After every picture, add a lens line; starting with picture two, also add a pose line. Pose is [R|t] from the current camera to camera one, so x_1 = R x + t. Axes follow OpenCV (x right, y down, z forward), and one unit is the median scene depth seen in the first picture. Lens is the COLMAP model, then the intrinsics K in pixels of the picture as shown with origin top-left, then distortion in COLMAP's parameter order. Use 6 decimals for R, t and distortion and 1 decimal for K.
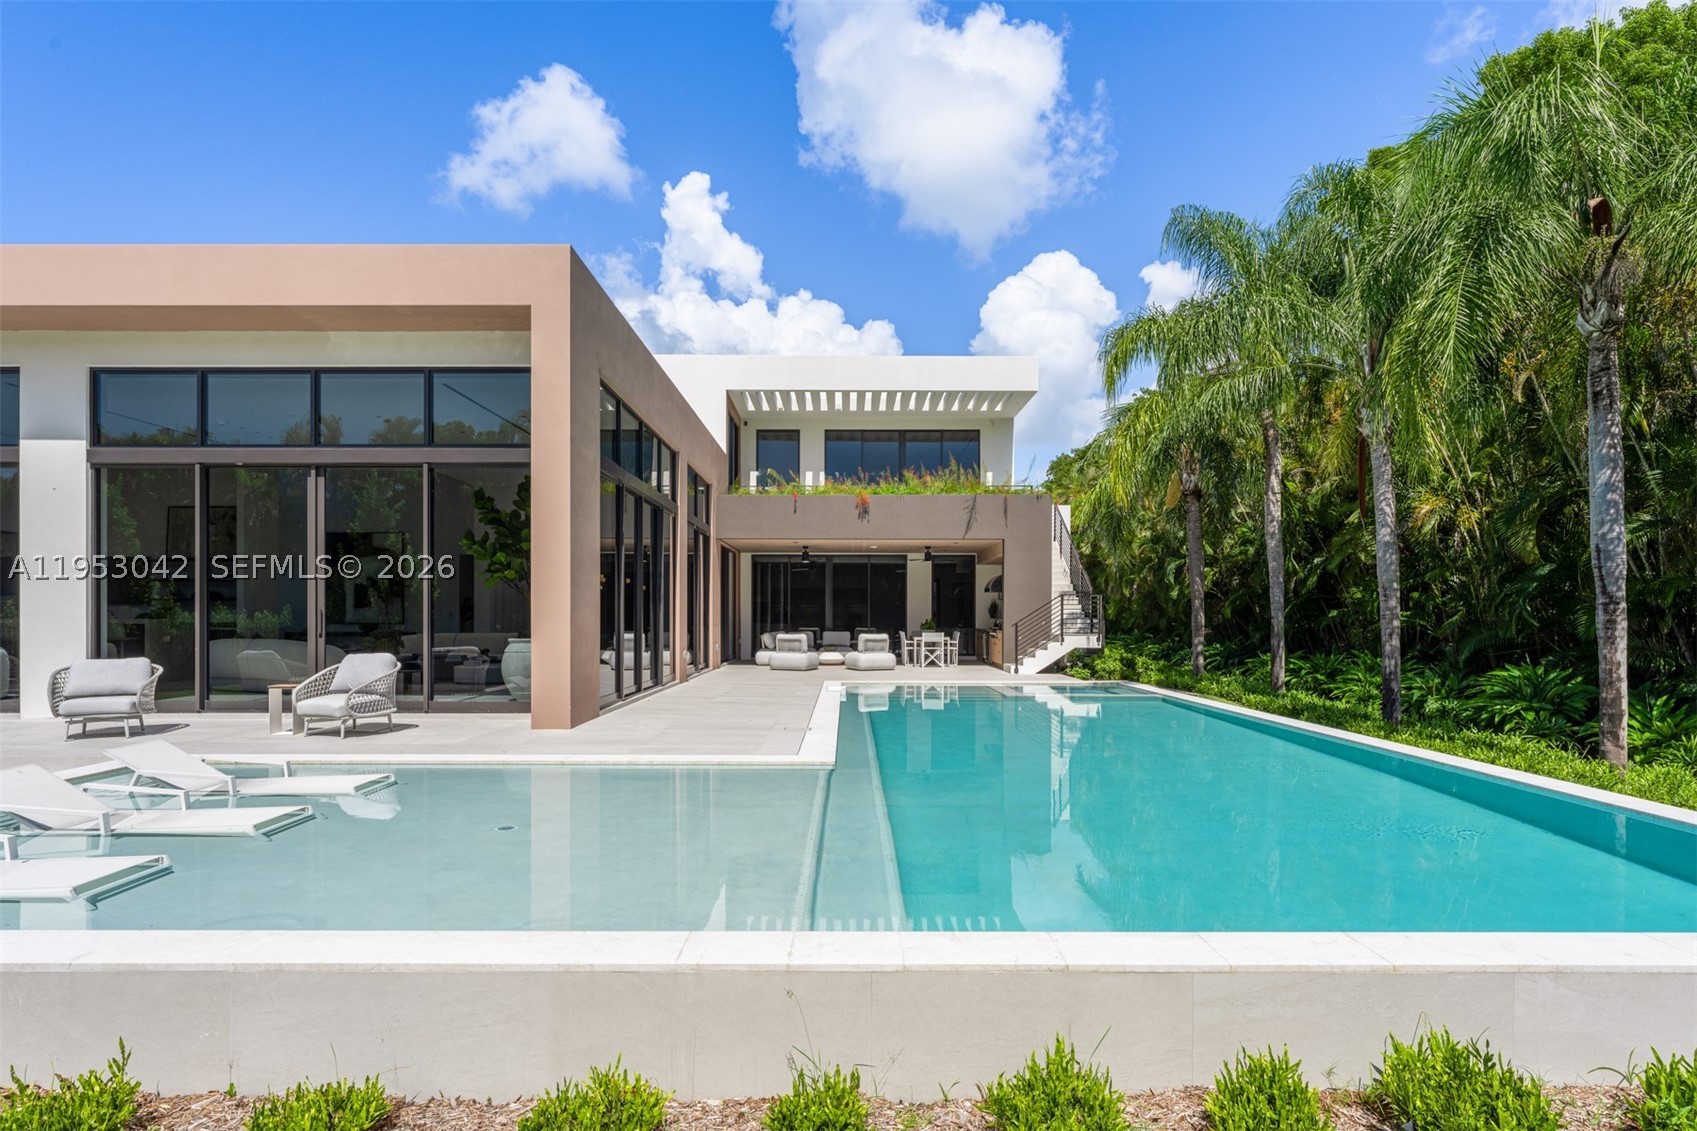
lens RADIAL K [[912.9, 0, 848.6], [0, 912.9, 611.2], [0, 0, 1]] dist [-0.002690, -0.000279]
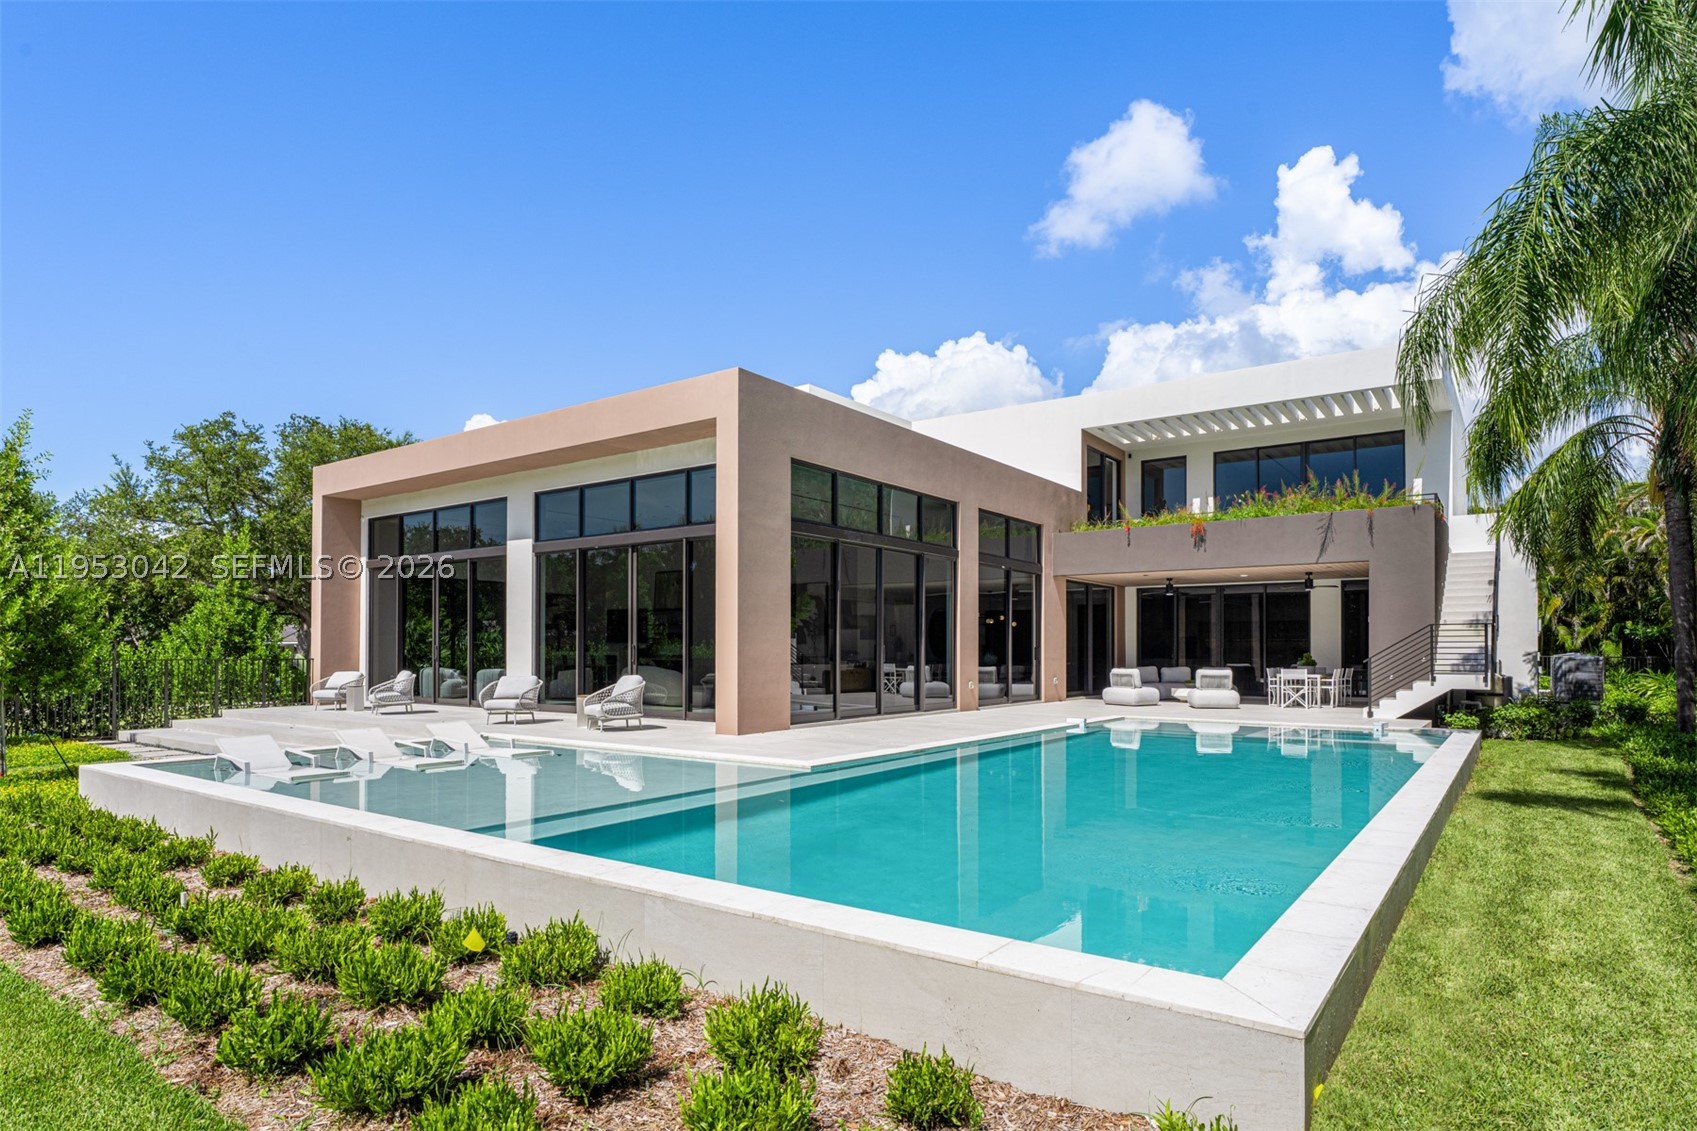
lens RADIAL K [[939.2, 0, 848.7], [0, 939.2, 645.0], [0, 0, 1]] dist [-0.001527, -0.000306]
pose [[0.812095, -0.003527, -0.583515, 0.300969], [0.002182, 0.999993, -0.003008, 0.001679], [0.583522, 0.001170, 0.812097, -0.002079]]
